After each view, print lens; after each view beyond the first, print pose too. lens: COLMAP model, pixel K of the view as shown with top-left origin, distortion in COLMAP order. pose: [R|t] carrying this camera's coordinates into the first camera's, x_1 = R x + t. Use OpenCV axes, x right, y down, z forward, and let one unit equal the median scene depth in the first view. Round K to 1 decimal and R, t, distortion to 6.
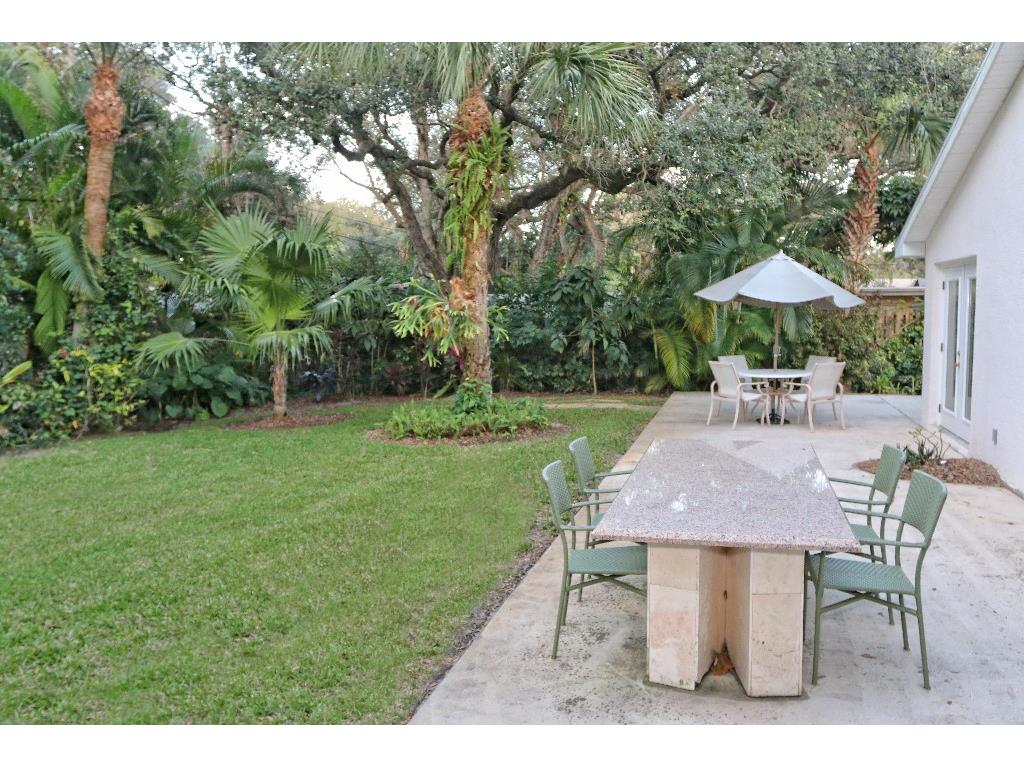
lens RADIAL K [[806.2, 0, 508.0], [0, 806.2, 383.8], [0, 0, 1]] dist [-0.086357, 0.055209]
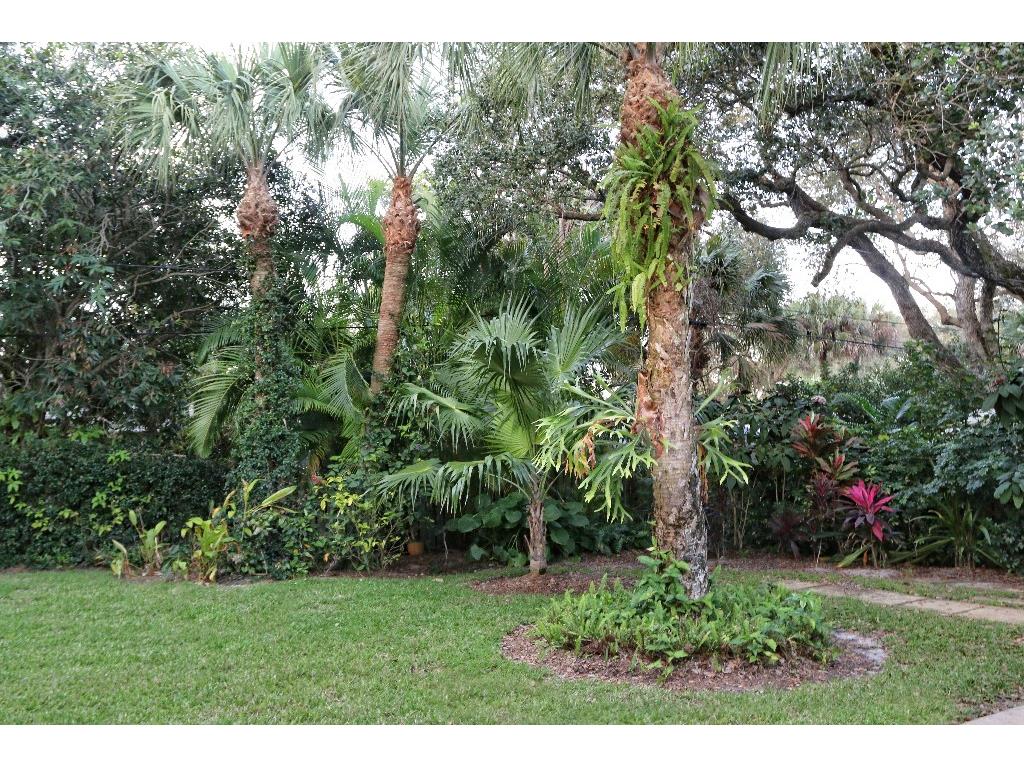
lens RADIAL K [[806.2, 0, 502.6], [0, 806.2, 374.6], [0, 0, 1]] dist [-0.086357, 0.055209]
pose [[0.678435, -0.063636, -0.731899, 0.267391], [-0.061838, 0.987760, -0.143203, -0.035827], [0.732053, 0.142413, 0.666195, 0.473984]]
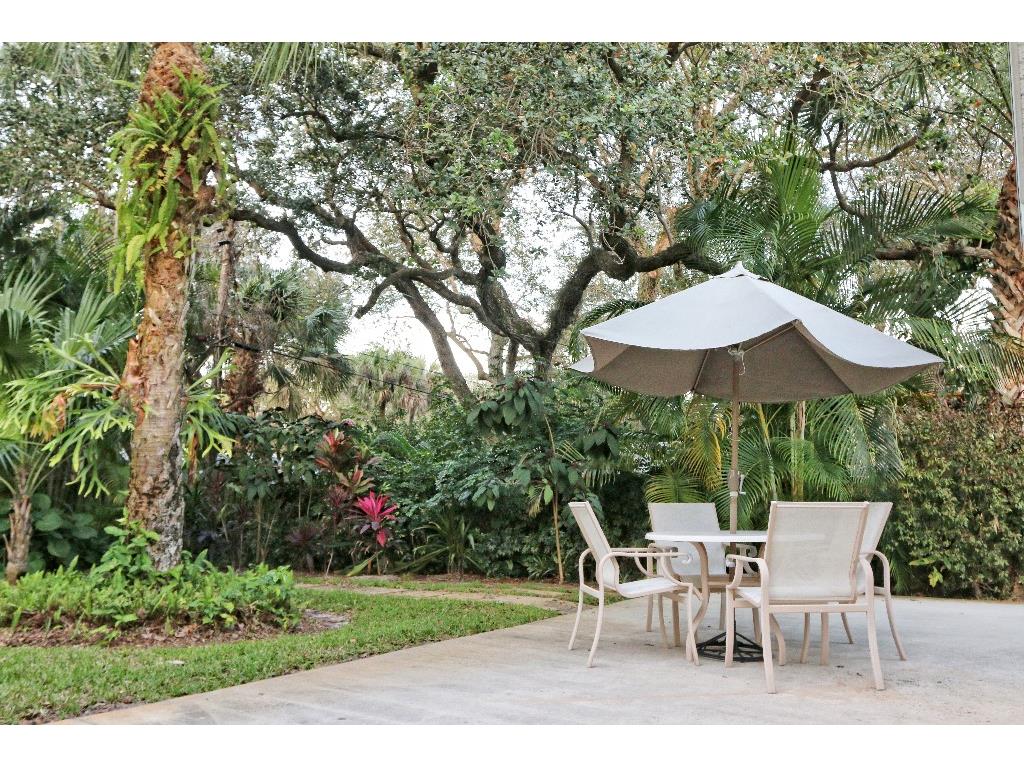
lens RADIAL K [[806.2, 0, 511.7], [0, 806.2, 379.0], [0, 0, 1]] dist [-0.086357, 0.055209]
pose [[0.955857, -0.018697, -0.293238, 0.319564], [-0.054291, 0.969553, -0.238789, 0.013070], [0.288774, 0.244168, 0.925738, 0.501612]]
